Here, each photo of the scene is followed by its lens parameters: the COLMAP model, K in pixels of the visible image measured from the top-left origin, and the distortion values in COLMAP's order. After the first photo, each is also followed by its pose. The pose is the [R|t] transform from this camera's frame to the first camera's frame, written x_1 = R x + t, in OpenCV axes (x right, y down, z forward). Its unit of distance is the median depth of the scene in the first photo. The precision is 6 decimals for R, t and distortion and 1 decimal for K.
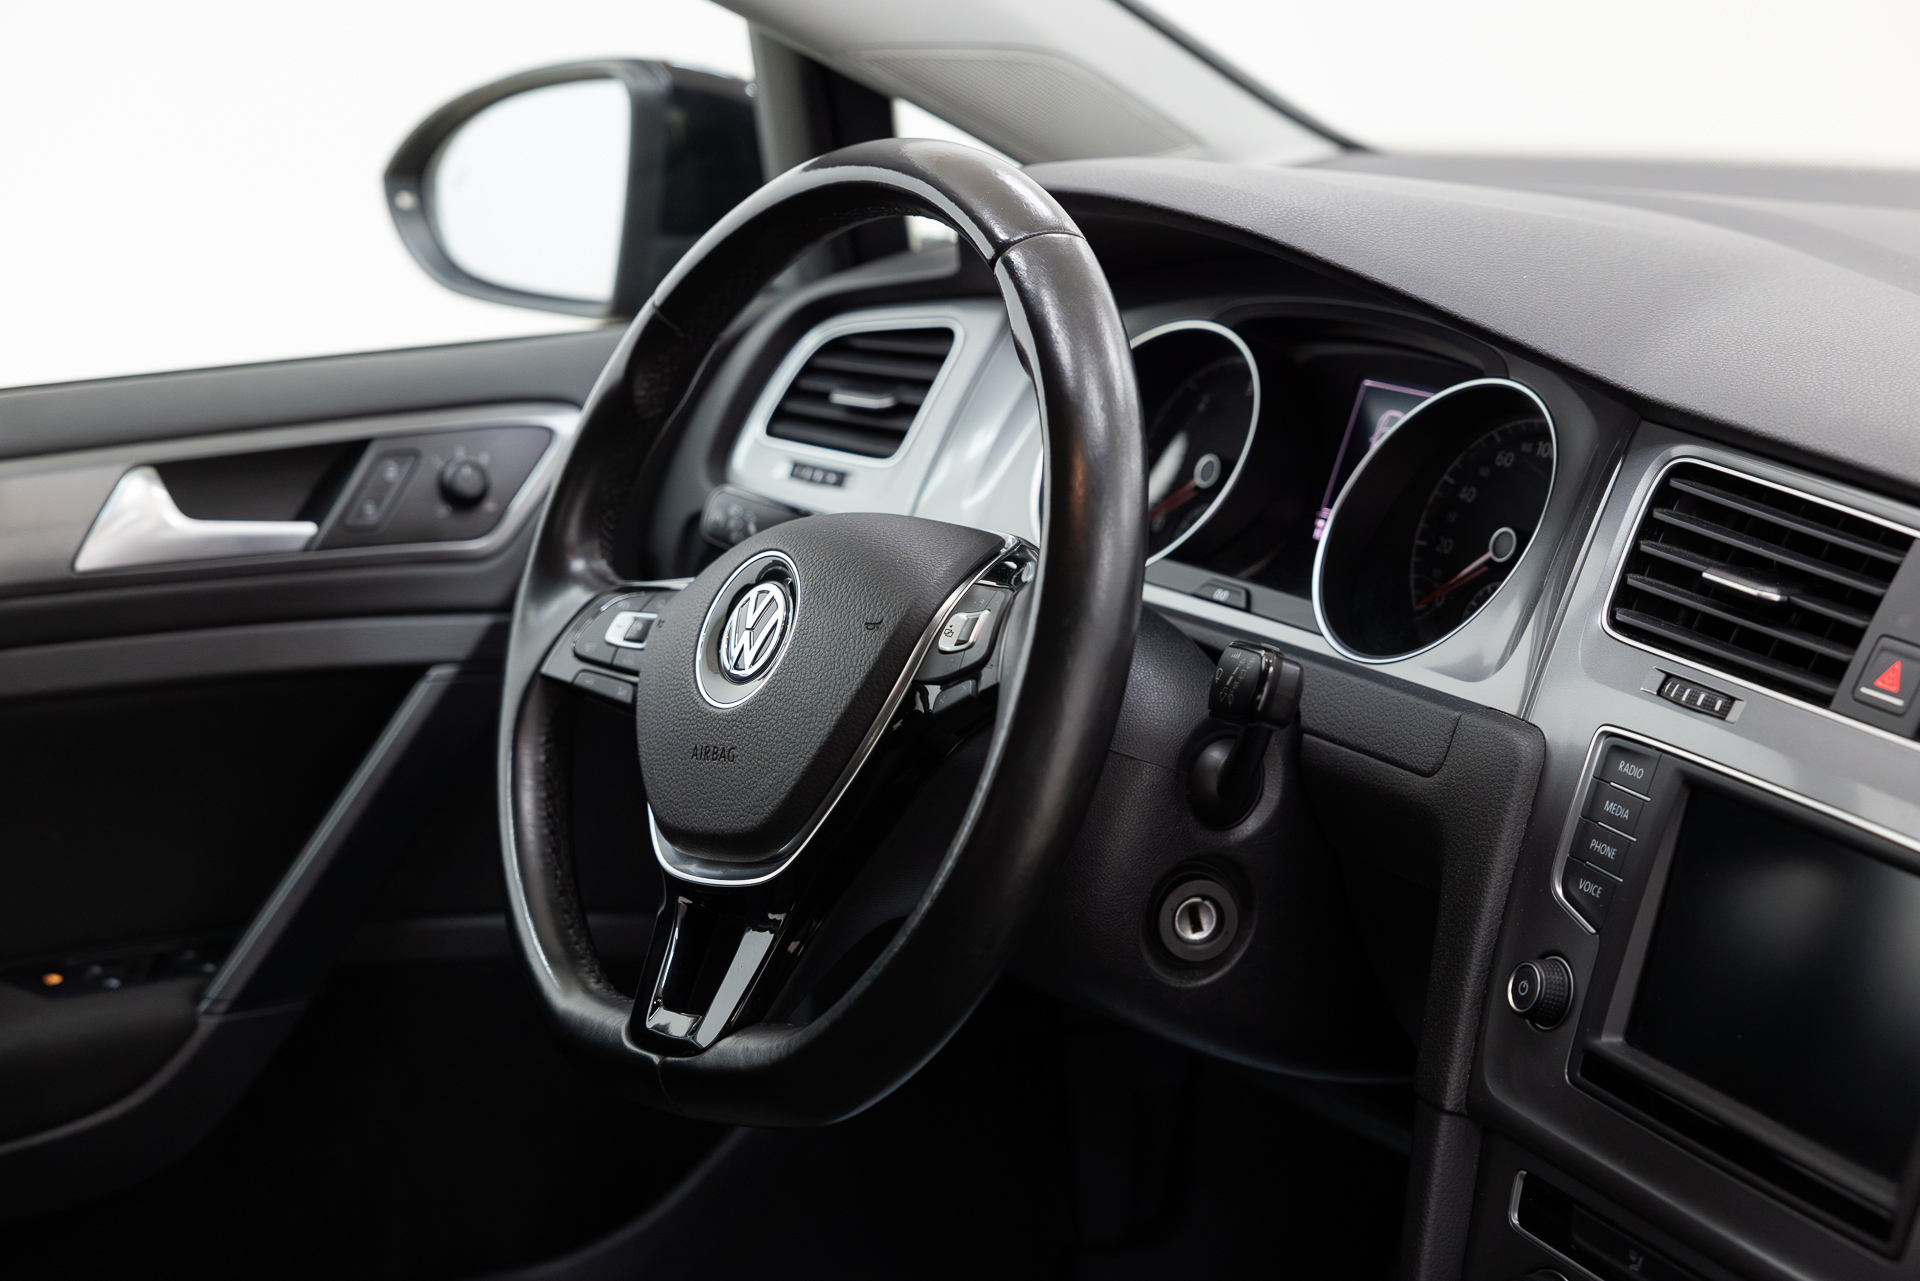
lens RADIAL K [[3533.2, 0, 962.9], [0, 3533.2, 631.4], [0, 0, 1]] dist [-0.030013, 0.000000]
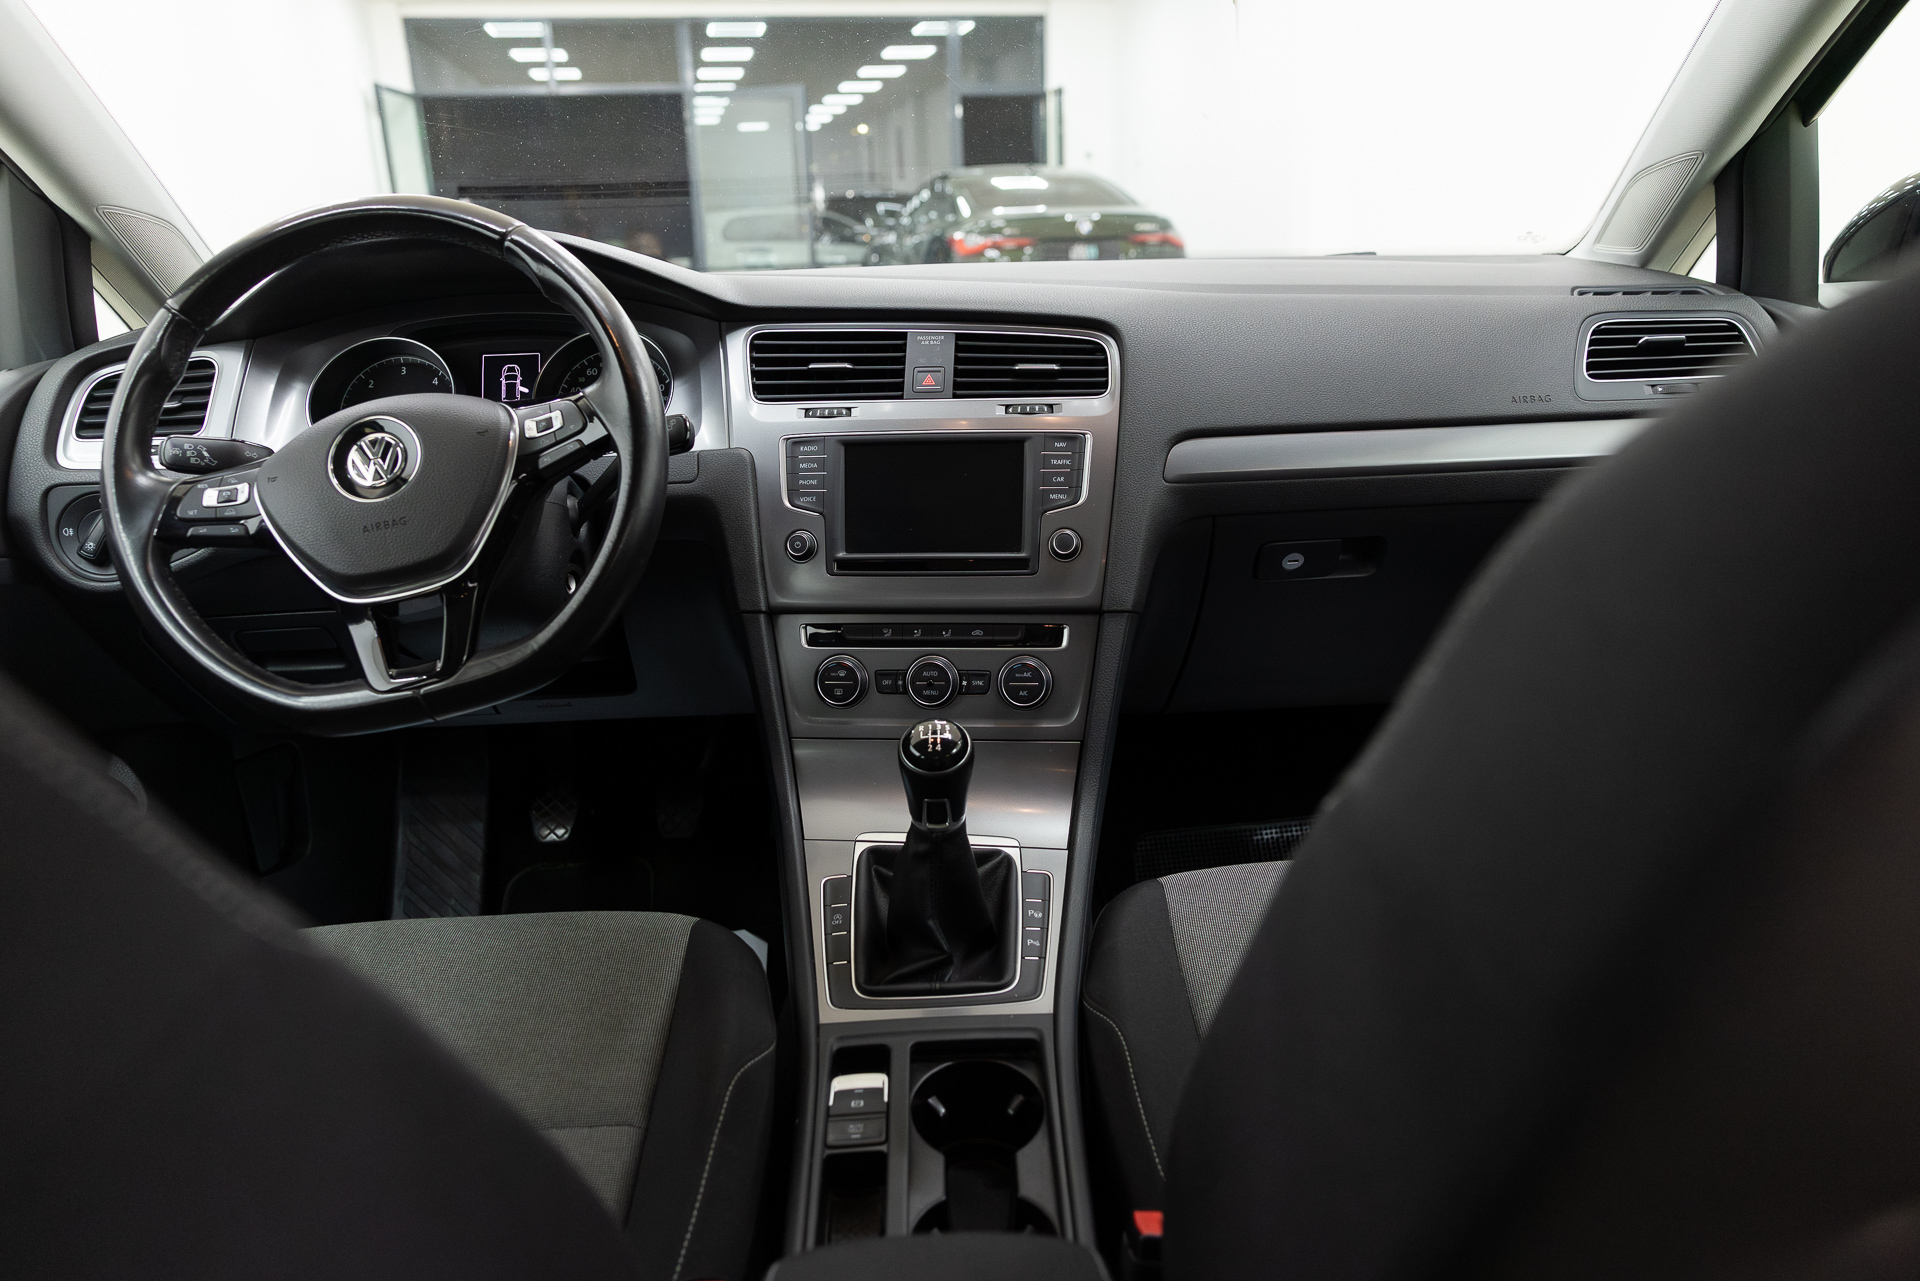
lens RADIAL K [[1297.0, 0, 939.3], [0, 1297.0, 638.3], [0, 0, 1]] dist [0.005155, 0.003226]
pose [[0.544111, -0.214275, 0.811191, -0.450404], [0.220447, 0.969380, 0.108194, 0.078211], [-0.809535, 0.119955, 0.574686, 0.378578]]
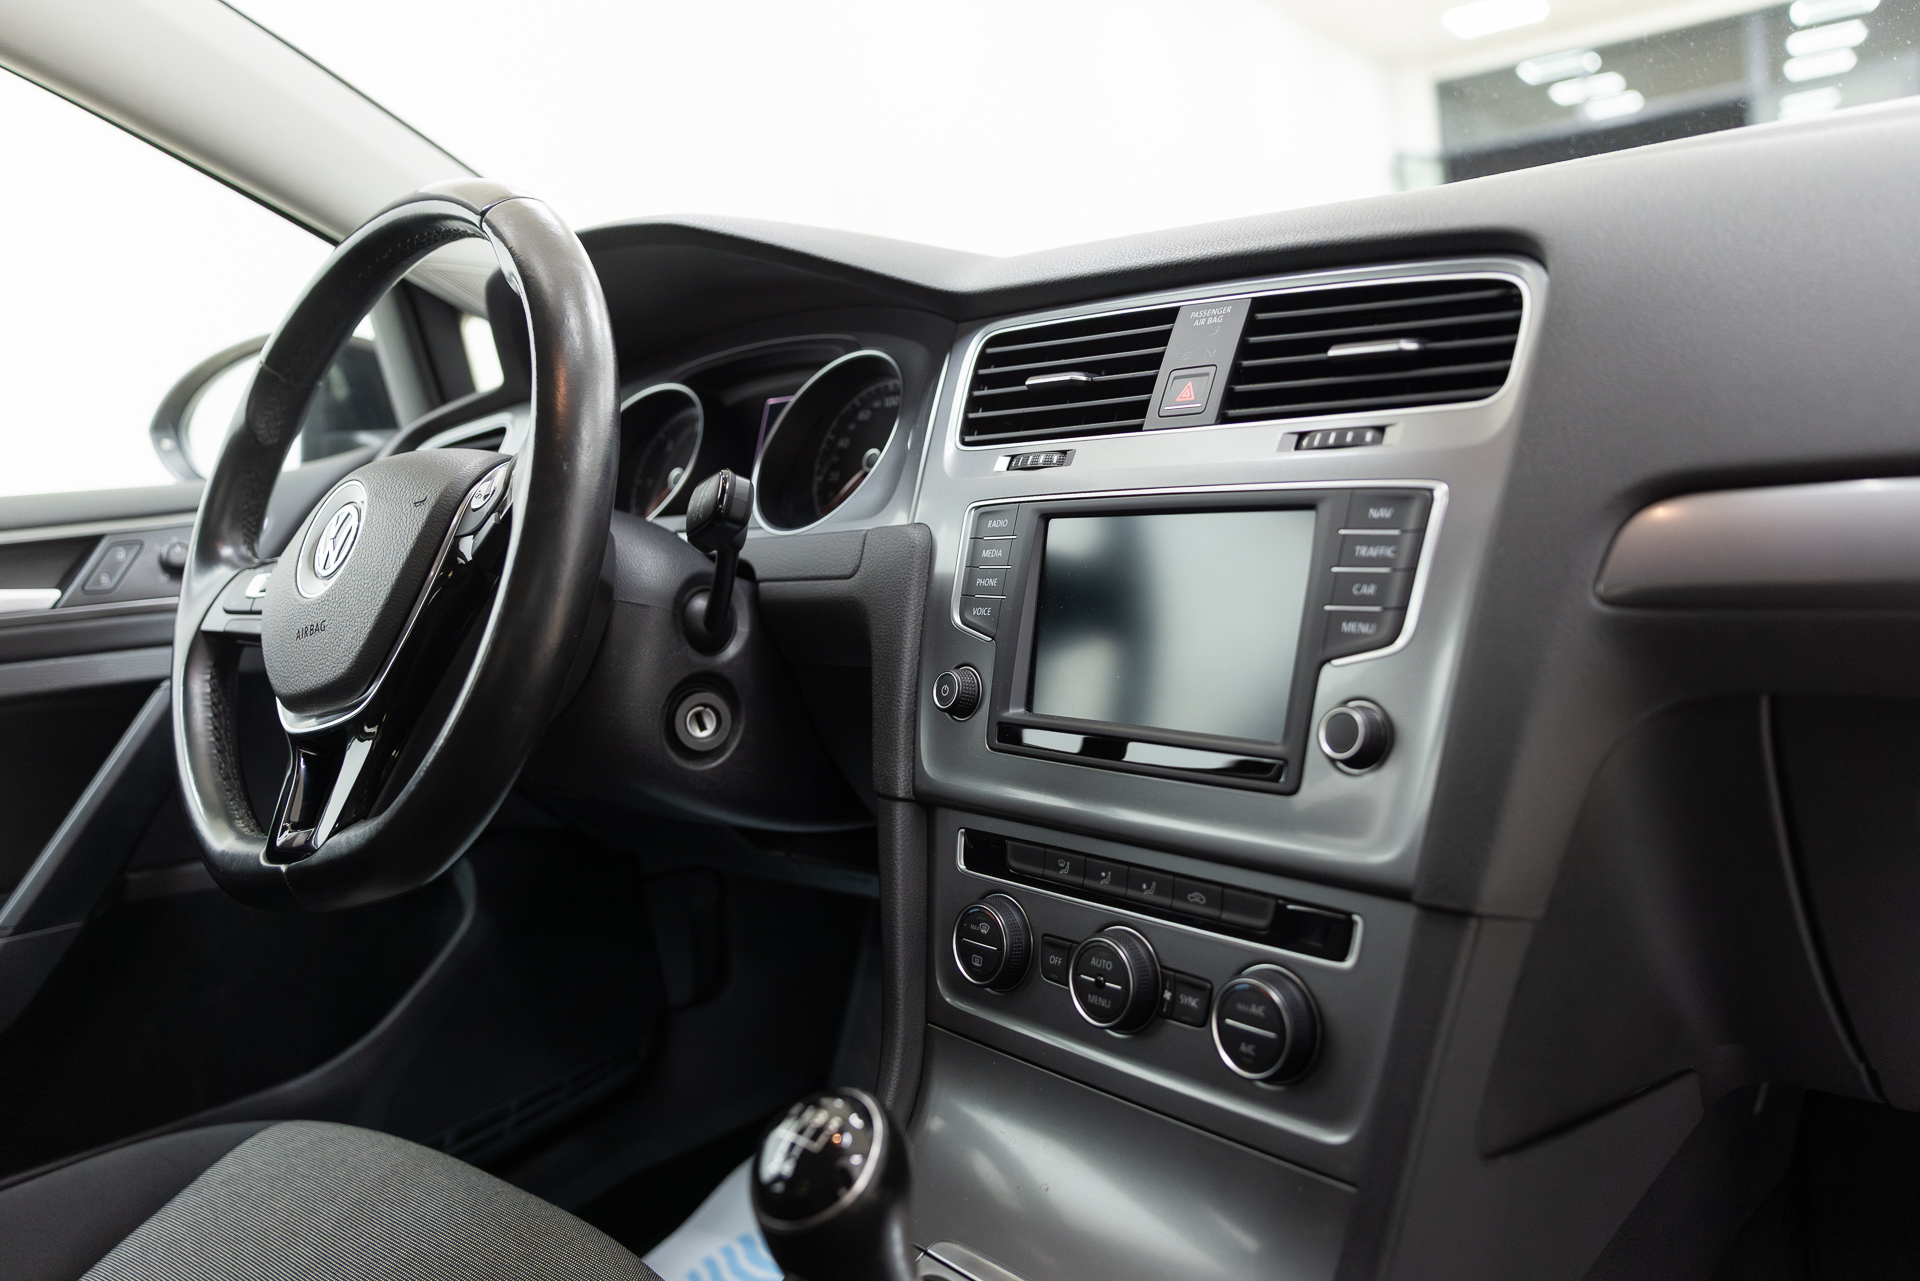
lens RADIAL K [[1386.3, 0, 986.6], [0, 1386.3, 645.7], [0, 0, 1]] dist [0.008316, 0.006228]
pose [[0.955119, -0.119502, 0.271049, 0.027409], [0.147444, 0.985401, -0.085112, 0.116397], [-0.256921, 0.121257, 0.958795, 0.423873]]
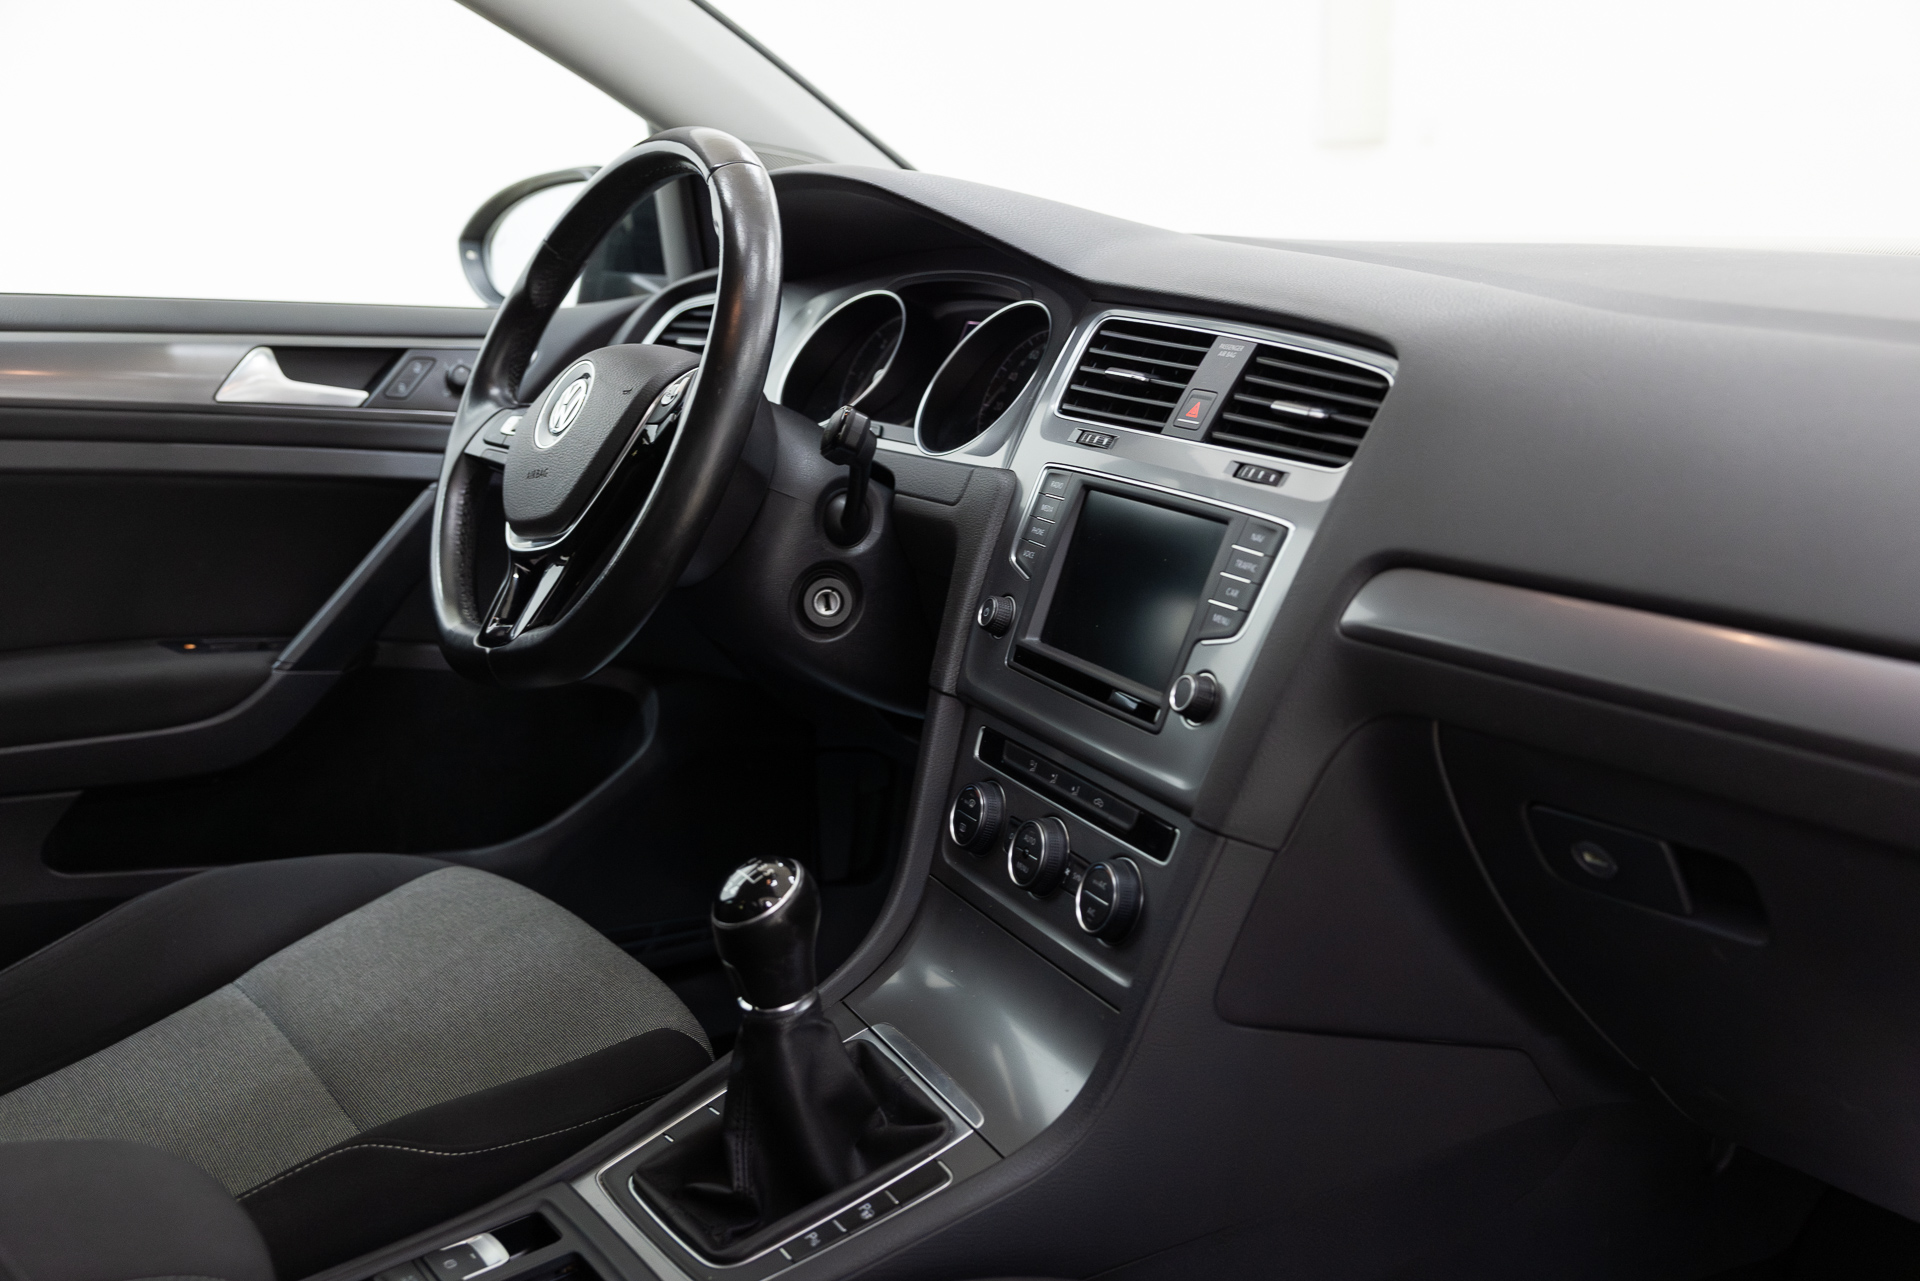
lens RADIAL K [[1966.9, 0, 960.3], [0, 1966.9, 638.3], [0, 0, 1]] dist [0.006438, 0.000000]
pose [[0.998205, 0.059573, 0.006158, 0.124784], [-0.059214, 0.997107, -0.047651, 0.139886], [-0.008979, 0.047201, 0.998845, 0.060971]]
